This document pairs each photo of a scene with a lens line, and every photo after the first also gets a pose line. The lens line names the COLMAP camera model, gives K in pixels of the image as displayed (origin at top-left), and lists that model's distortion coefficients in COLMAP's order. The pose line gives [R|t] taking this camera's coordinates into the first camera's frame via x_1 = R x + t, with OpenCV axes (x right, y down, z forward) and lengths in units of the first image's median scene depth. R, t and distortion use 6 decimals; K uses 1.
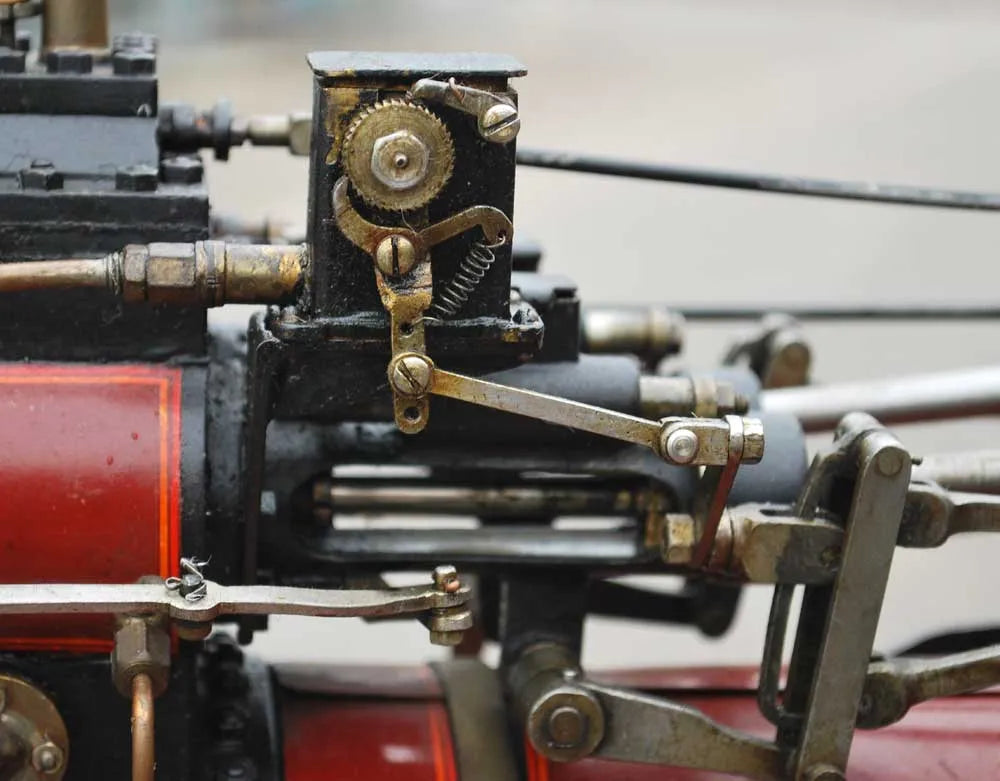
lens RADIAL K [[3177.1, 0, 499.2], [0, 3177.1, 310.6], [0, 0, 1]] dist [-0.034498, 1.445015]
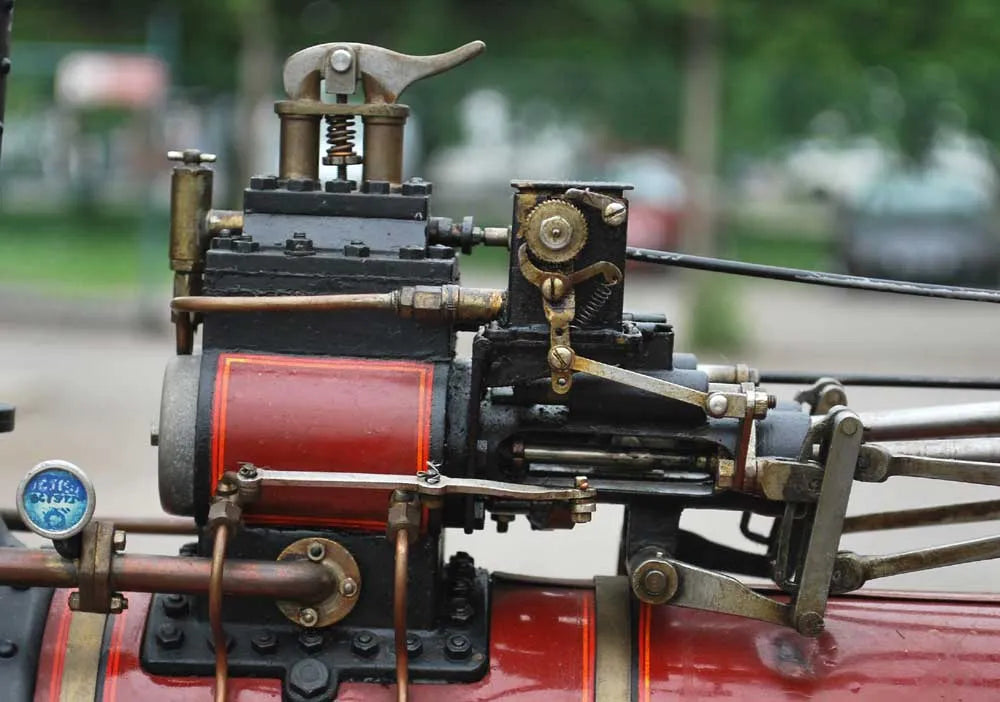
lens RADIAL K [[3265.4, 0, 500.0], [0, 3265.4, 351.0], [0, 0, 1]] dist [-0.044848, 0.302170]
pose [[0.992599, 0.019062, -0.119931, 0.147179], [-0.031009, 0.994649, -0.098550, 0.185627], [0.117411, 0.101539, 0.987879, -0.737687]]
